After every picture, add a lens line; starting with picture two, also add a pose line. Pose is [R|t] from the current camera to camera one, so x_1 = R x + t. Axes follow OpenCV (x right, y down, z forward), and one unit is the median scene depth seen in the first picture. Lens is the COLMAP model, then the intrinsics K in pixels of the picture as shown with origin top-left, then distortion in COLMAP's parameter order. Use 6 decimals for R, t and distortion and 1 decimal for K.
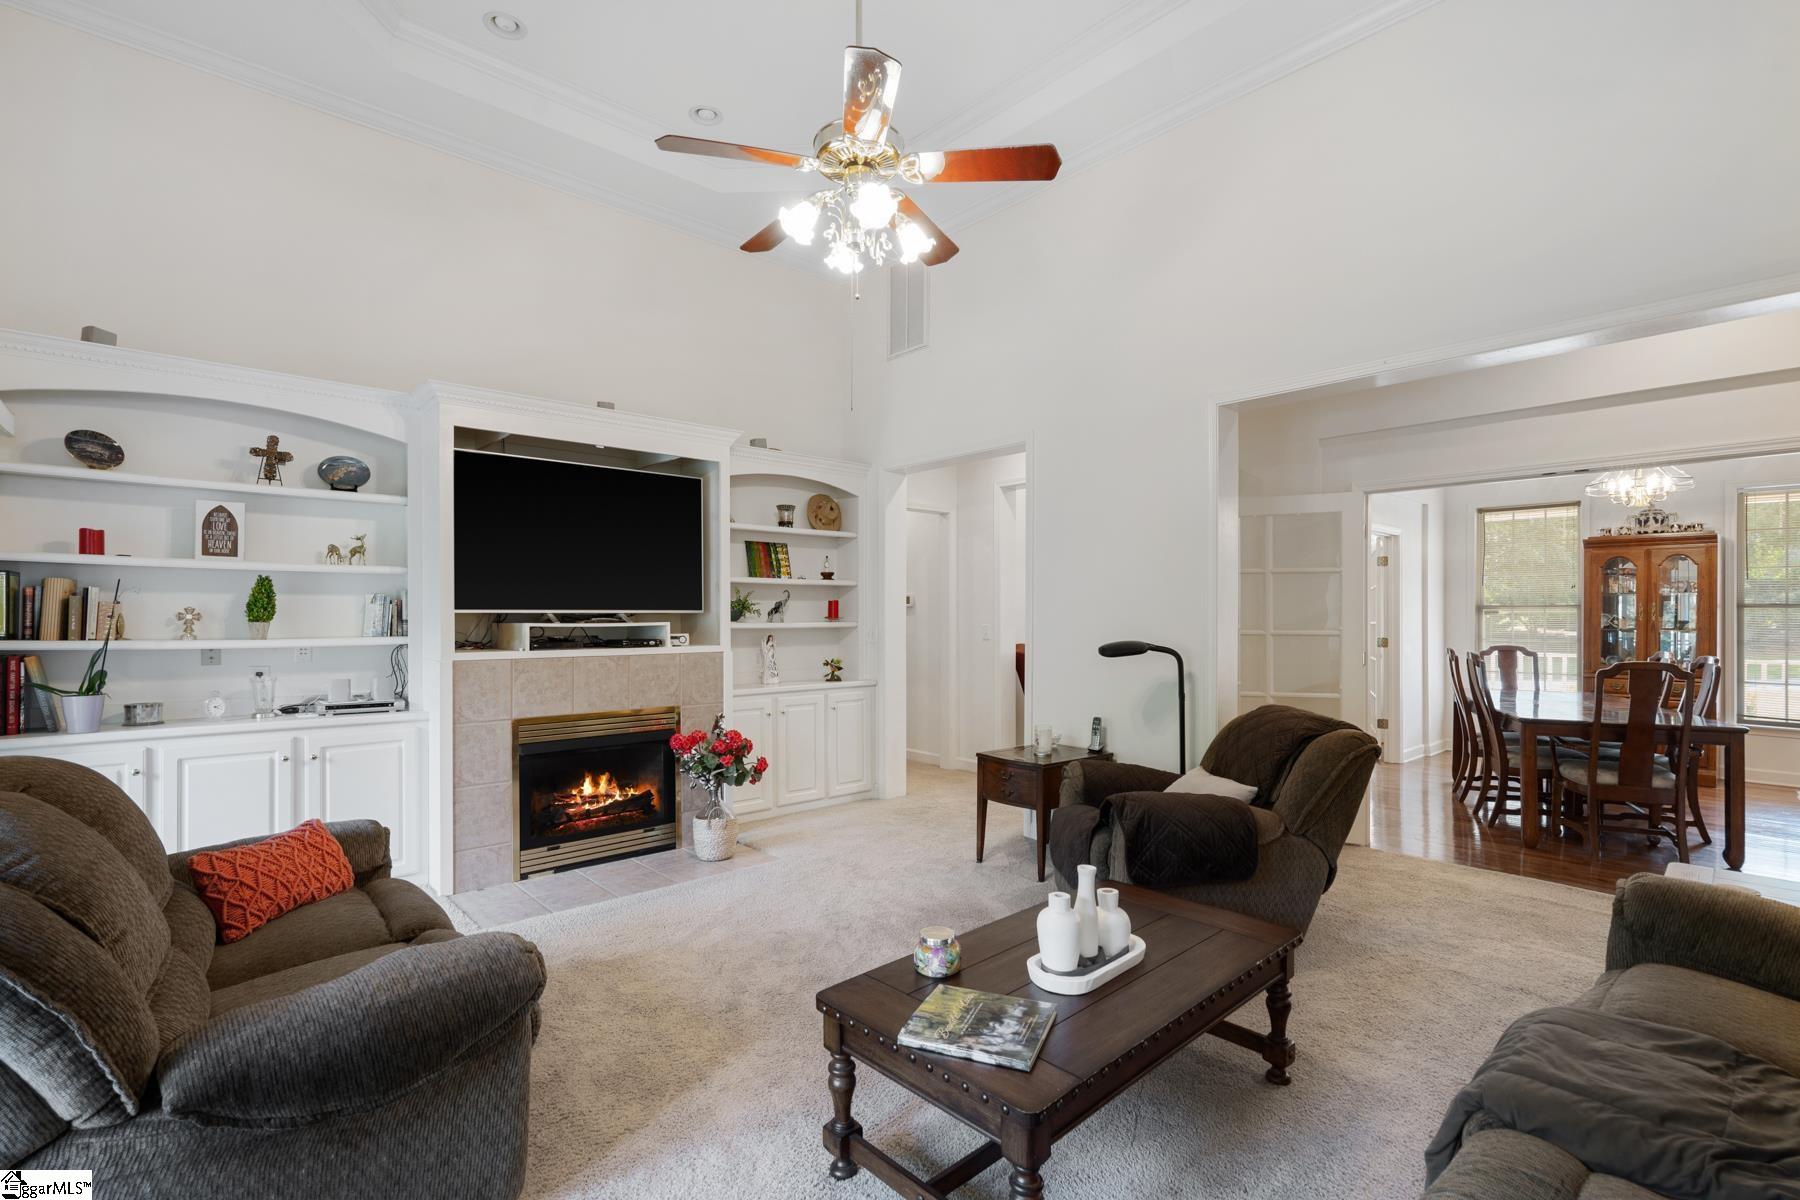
lens RADIAL K [[820.3, 0, 903.4], [0, 820.3, 607.2], [0, 0, 1]] dist [0.007886, -0.000375]
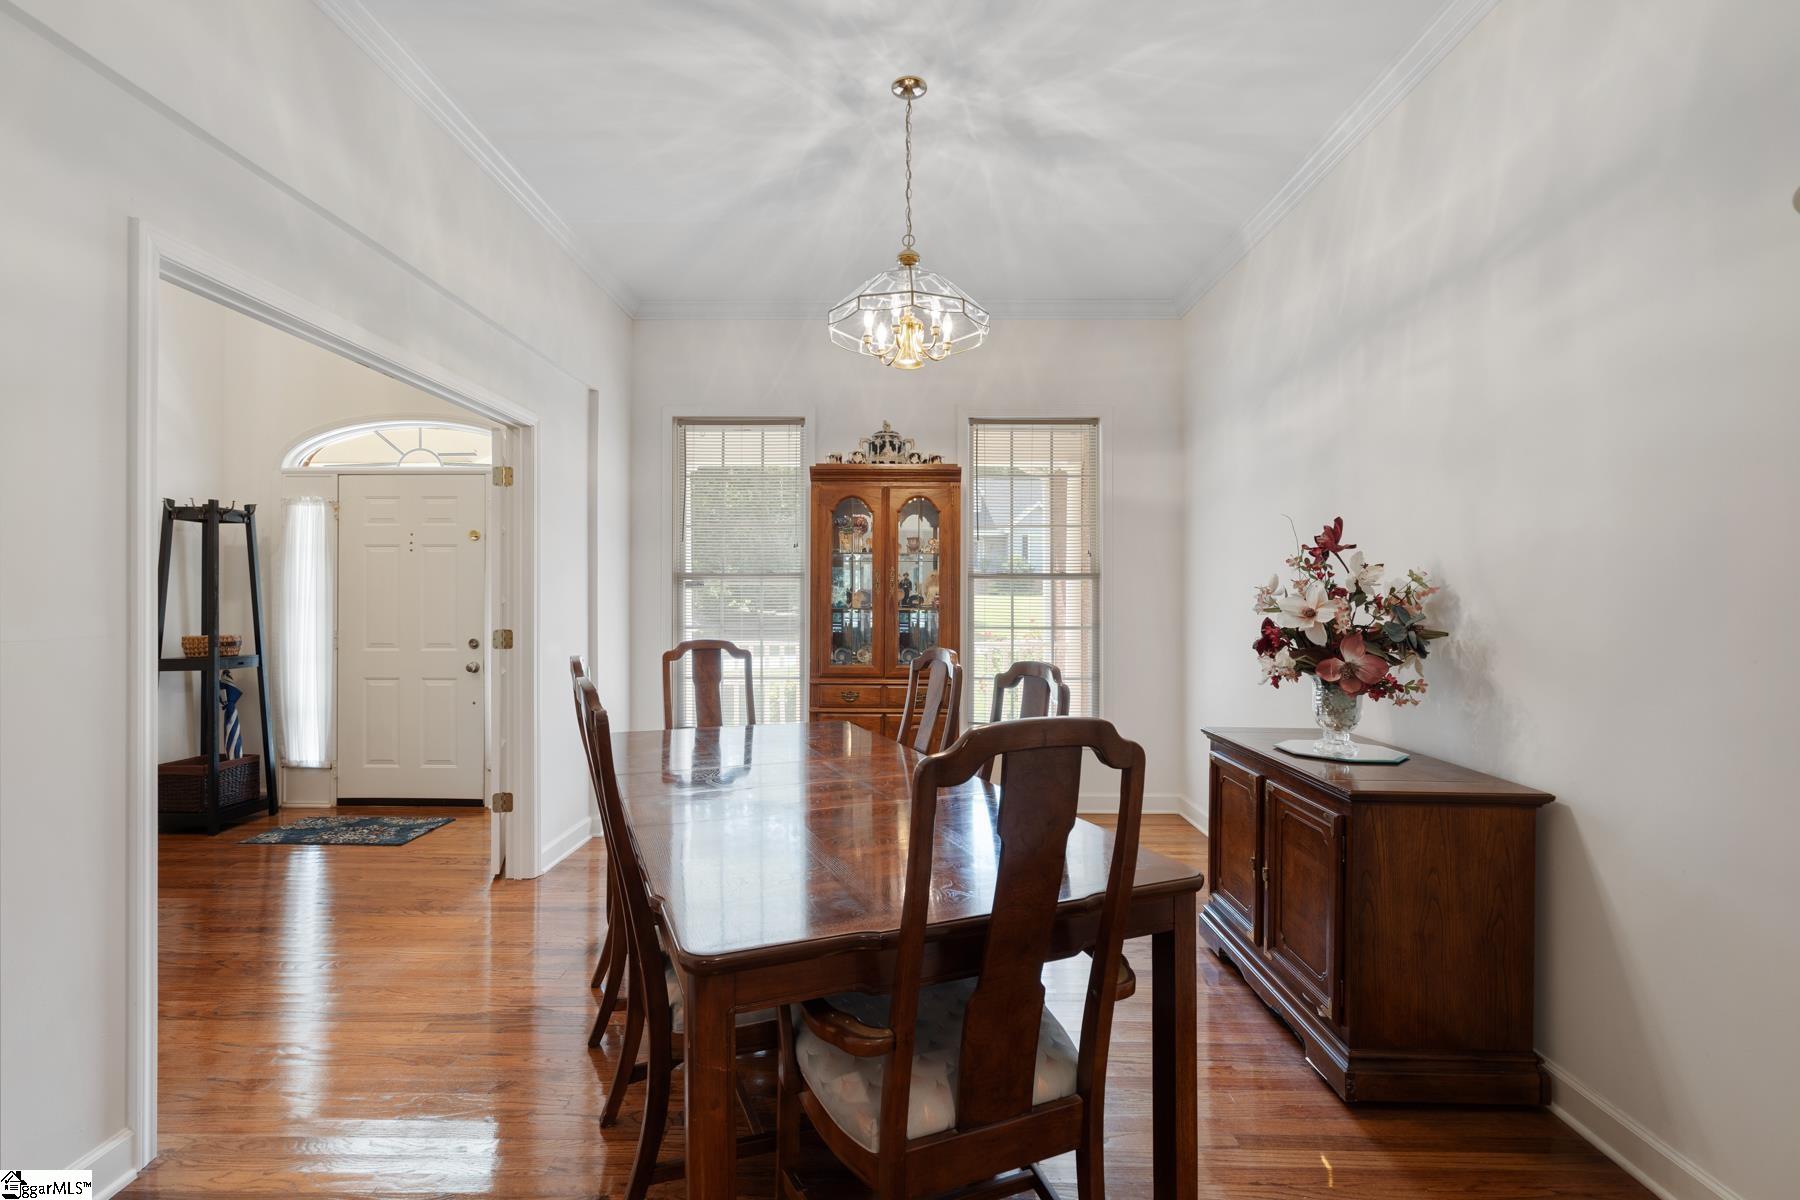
lens RADIAL K [[820.9, 0, 891.7], [0, 820.9, 597.9], [0, 0, 1]] dist [-0.002807, -0.000211]
pose [[0.680900, 0.001230, 0.732375, 0.415435], [-0.007619, 0.999956, 0.005404, 0.014667], [-0.732337, -0.009260, 0.680880, 0.536547]]
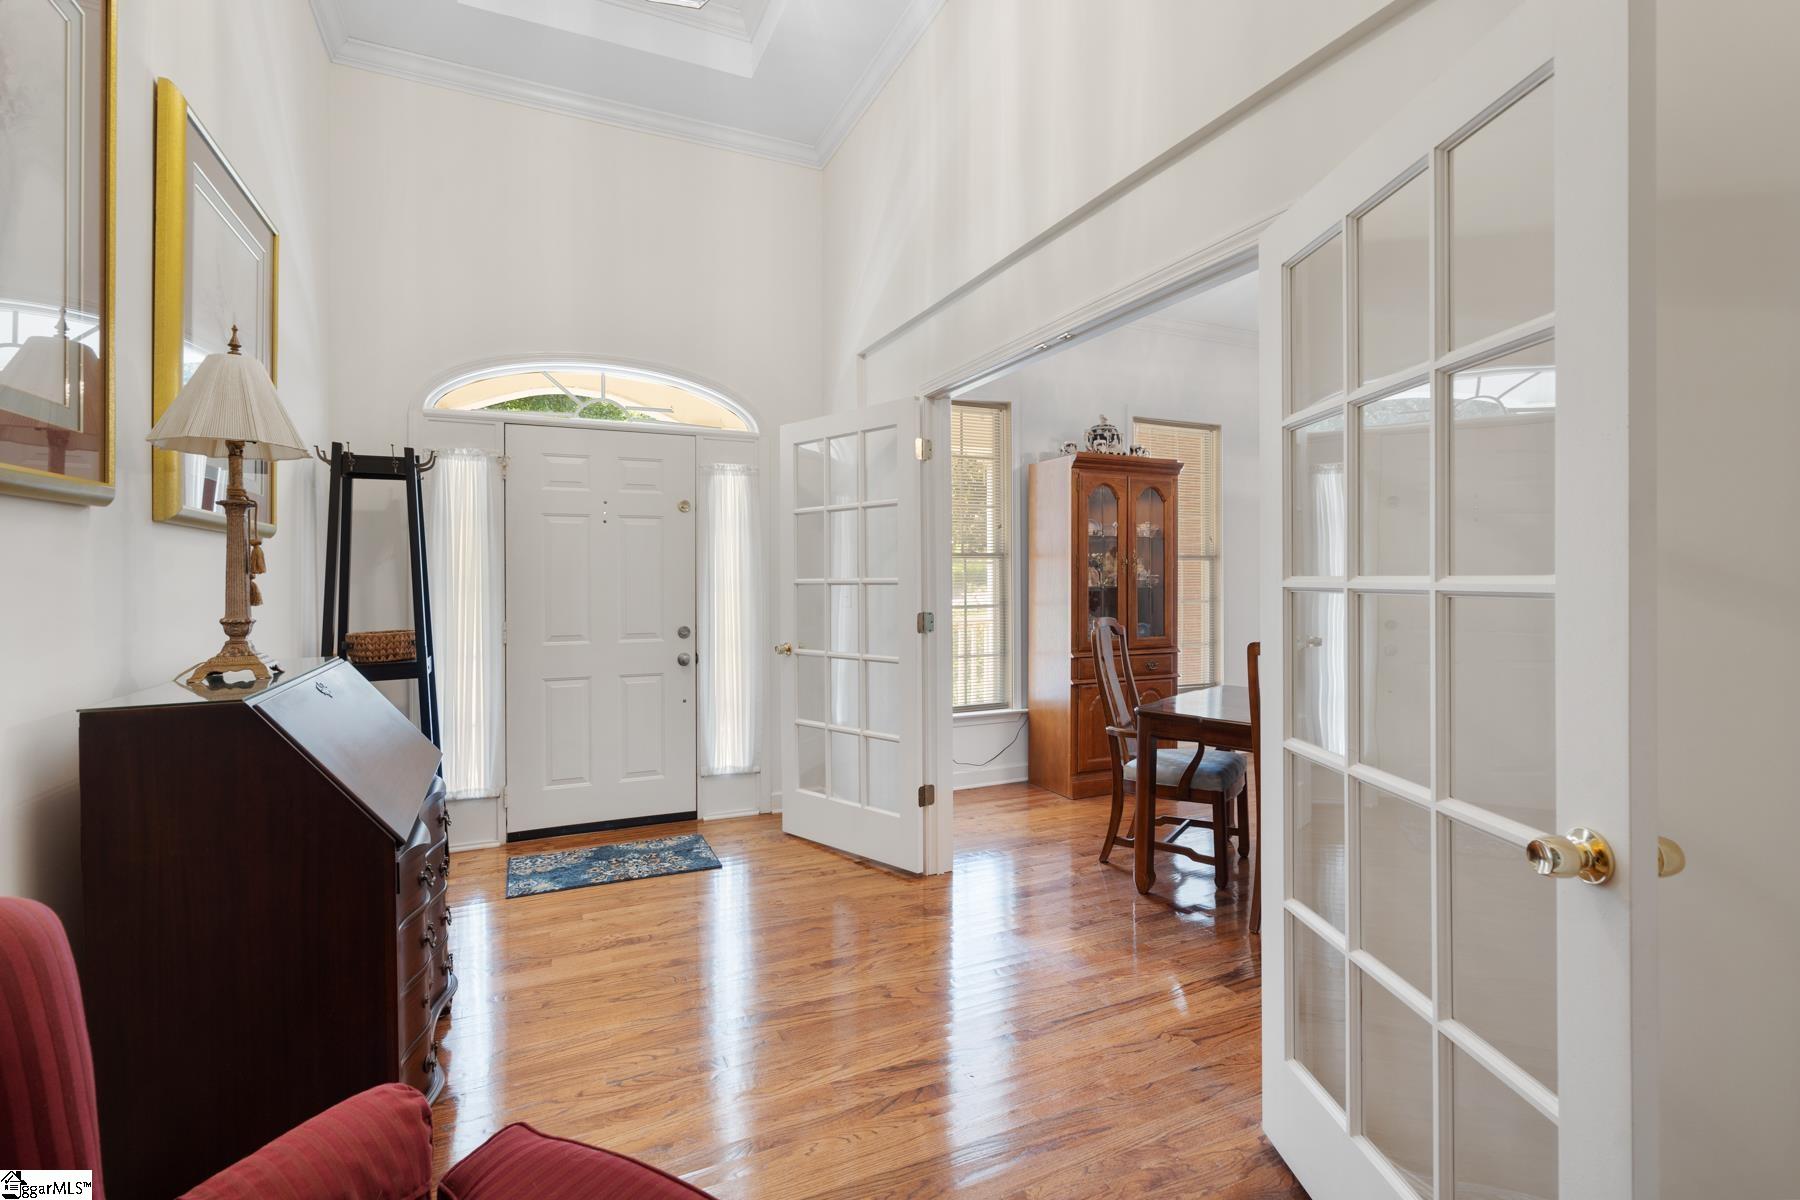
lens RADIAL K [[840.0, 0, 904.9], [0, 840.0, 581.8], [0, 0, 1]] dist [-0.000298, -0.000046]
pose [[0.281405, -0.010307, 0.959534, 0.131579], [-0.008880, 0.999872, 0.013345, 0.013605], [-0.959548, -0.012276, 0.281277, 0.956283]]
